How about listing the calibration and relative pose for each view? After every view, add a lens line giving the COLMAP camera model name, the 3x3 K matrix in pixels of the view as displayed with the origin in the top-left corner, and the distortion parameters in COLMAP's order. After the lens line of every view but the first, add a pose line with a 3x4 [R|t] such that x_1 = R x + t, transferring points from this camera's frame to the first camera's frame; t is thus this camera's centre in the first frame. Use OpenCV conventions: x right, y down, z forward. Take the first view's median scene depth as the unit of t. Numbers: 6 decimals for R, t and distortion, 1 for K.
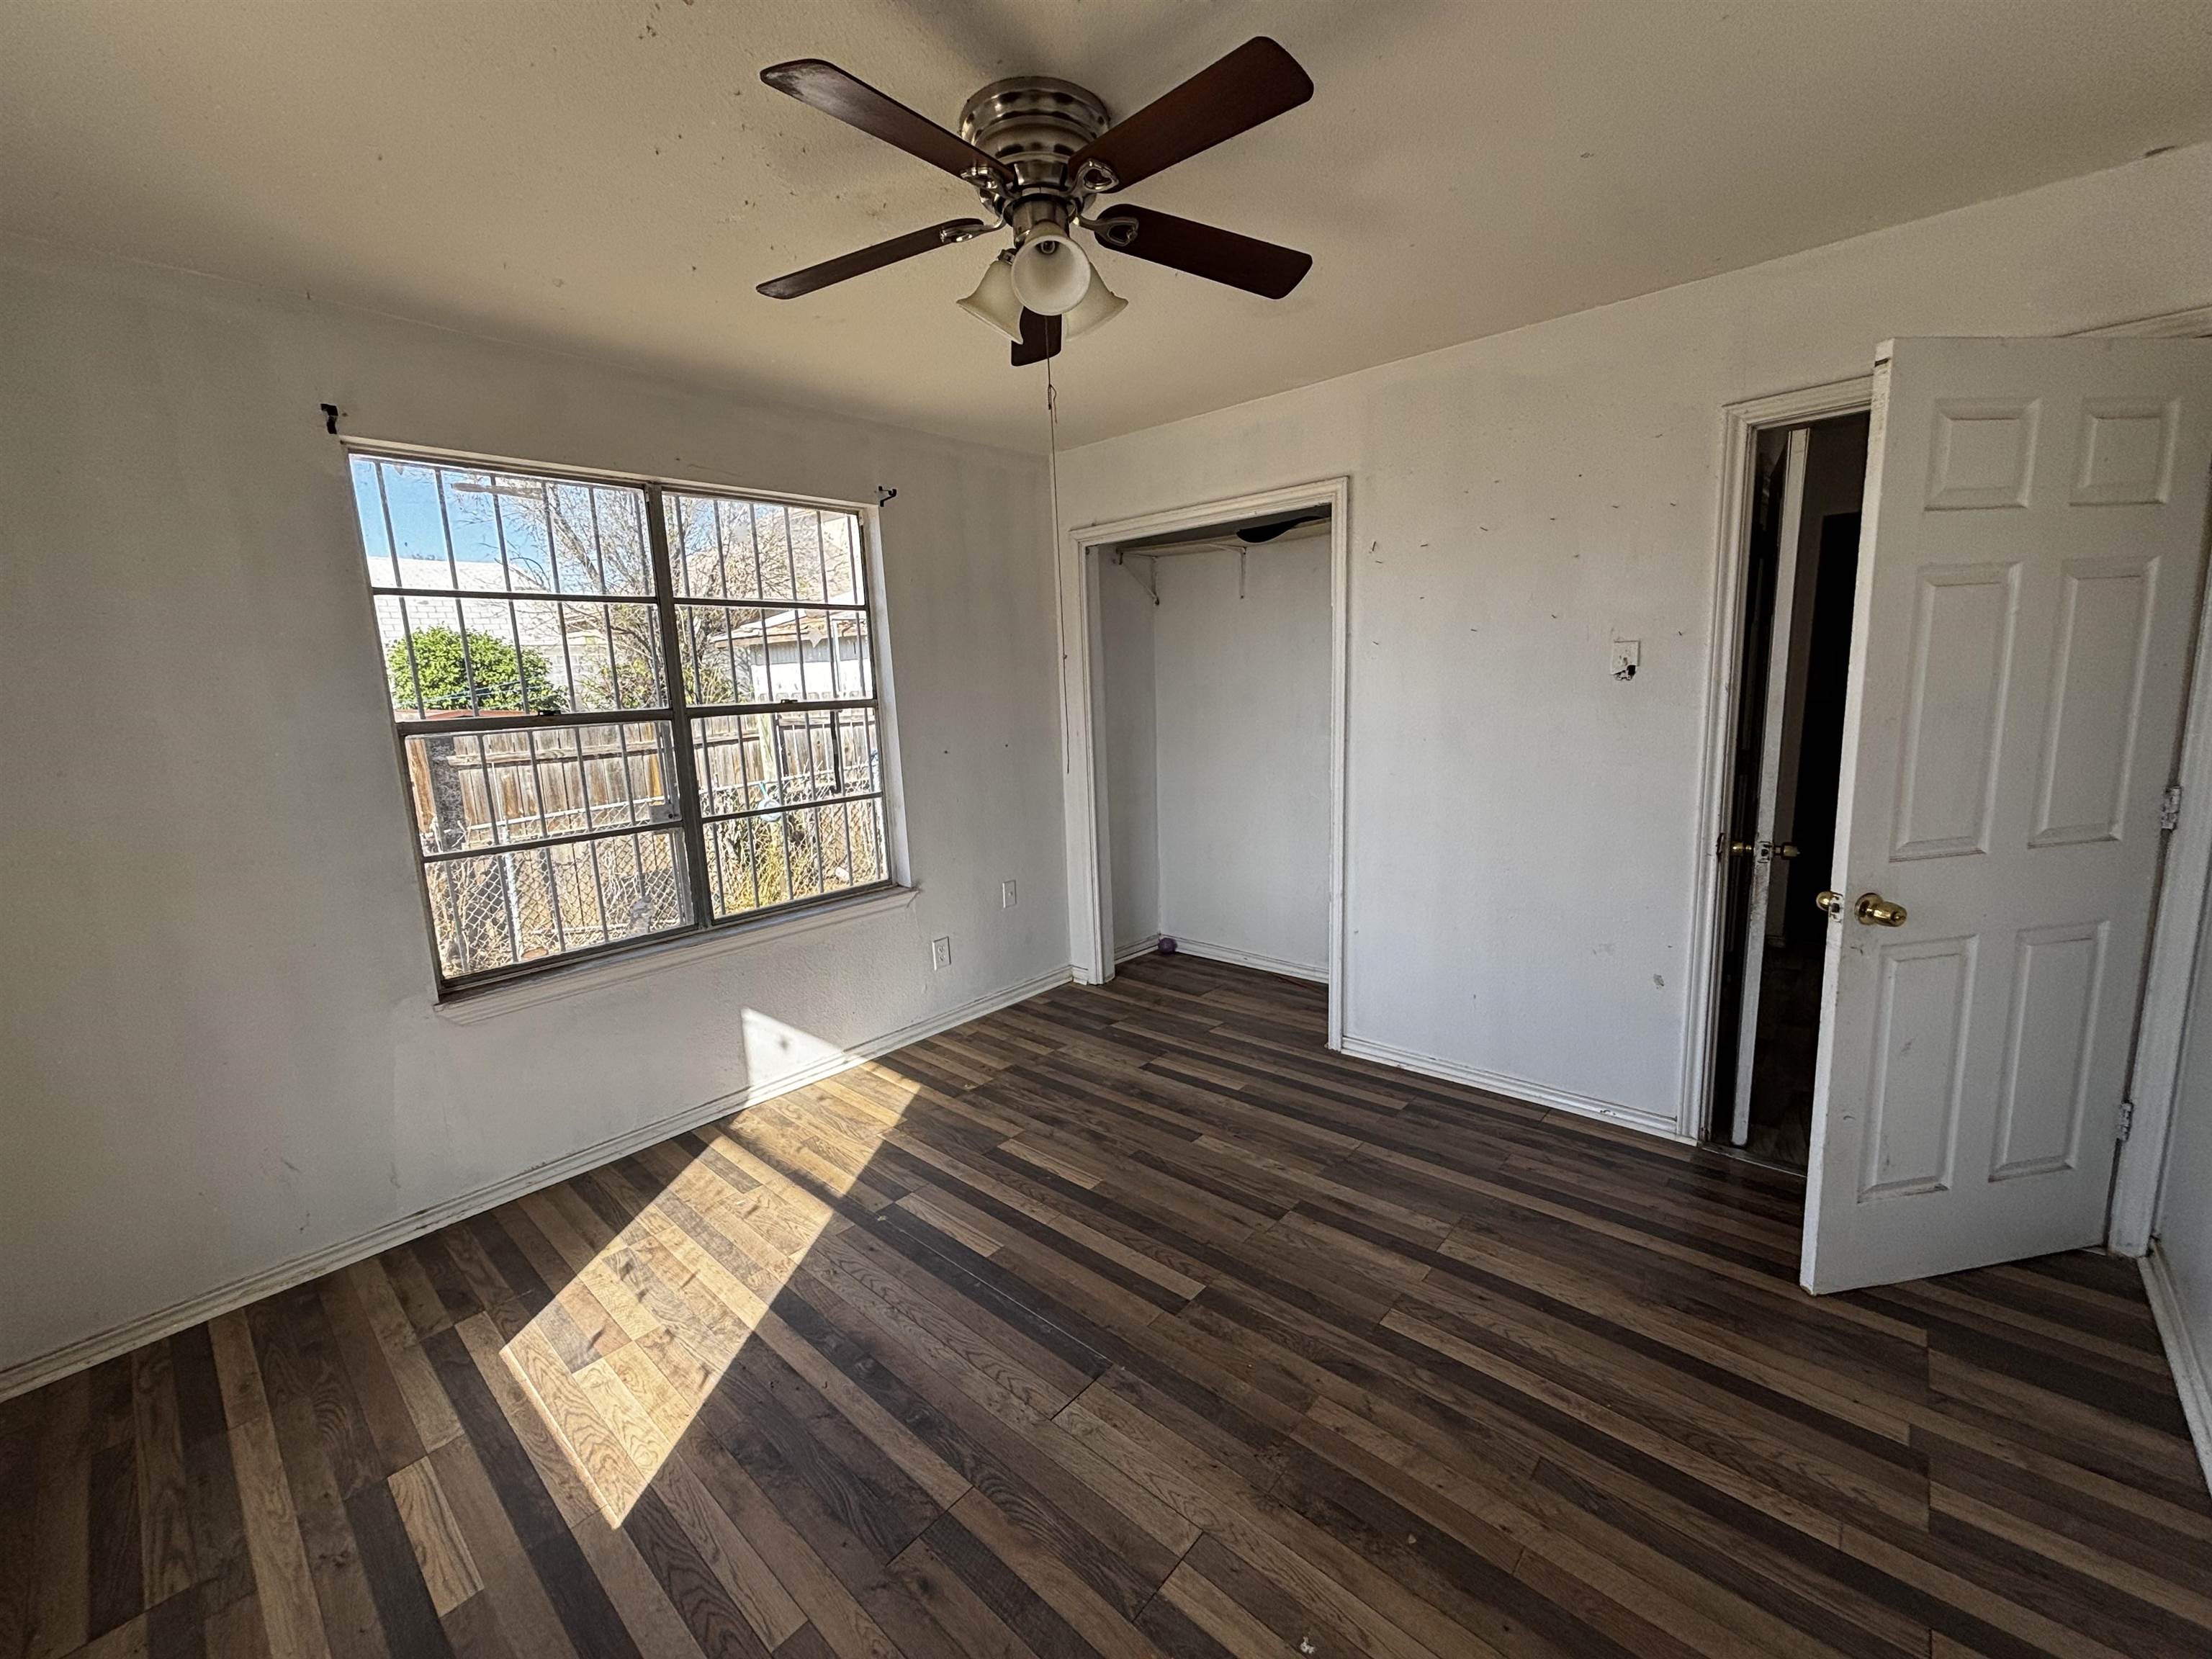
lens RADIAL K [[889.4, 0, 1104.0], [0, 889.4, 829.4], [0, 0, 1]] dist [-0.000624, -0.000493]
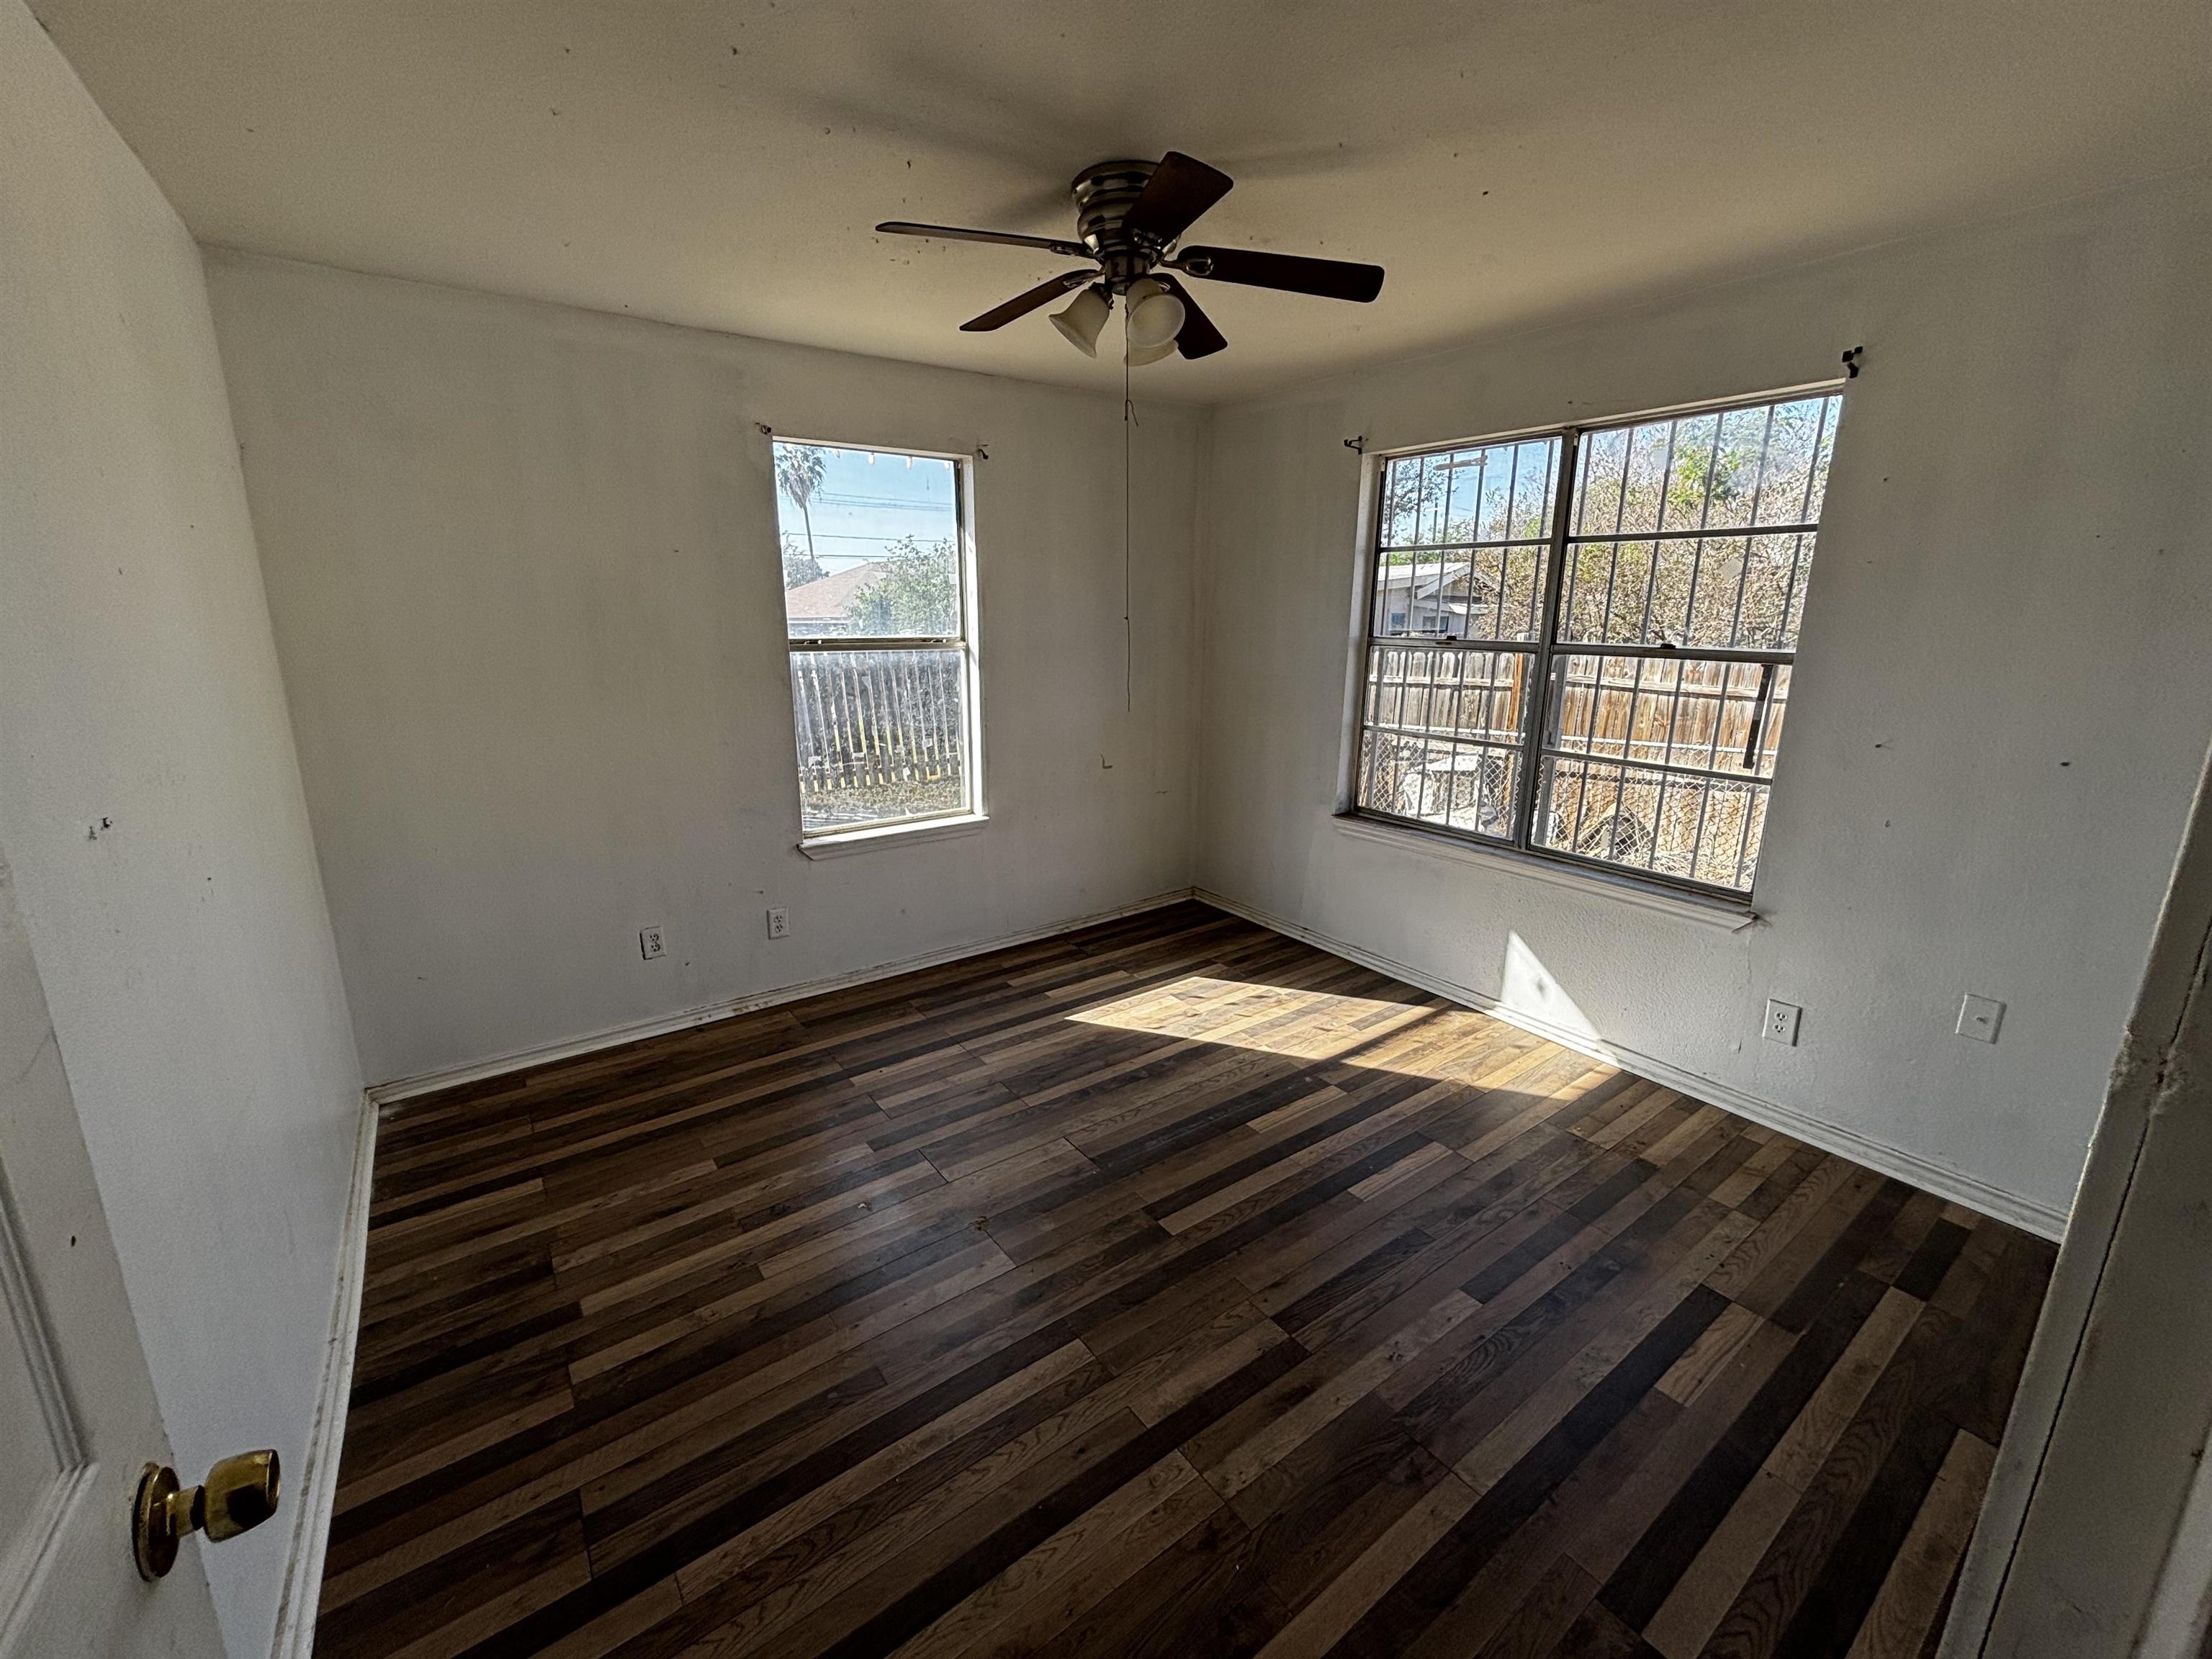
lens RADIAL K [[889.4, 0, 1104.0], [0, 889.4, 829.4], [0, 0, 1]] dist [-0.000624, -0.000493]
pose [[-0.207721, 0.275412, -0.938616, 0.764154], [-0.168683, 0.935086, 0.311707, -0.186459], [0.963534, 0.223076, -0.147780, 0.760271]]
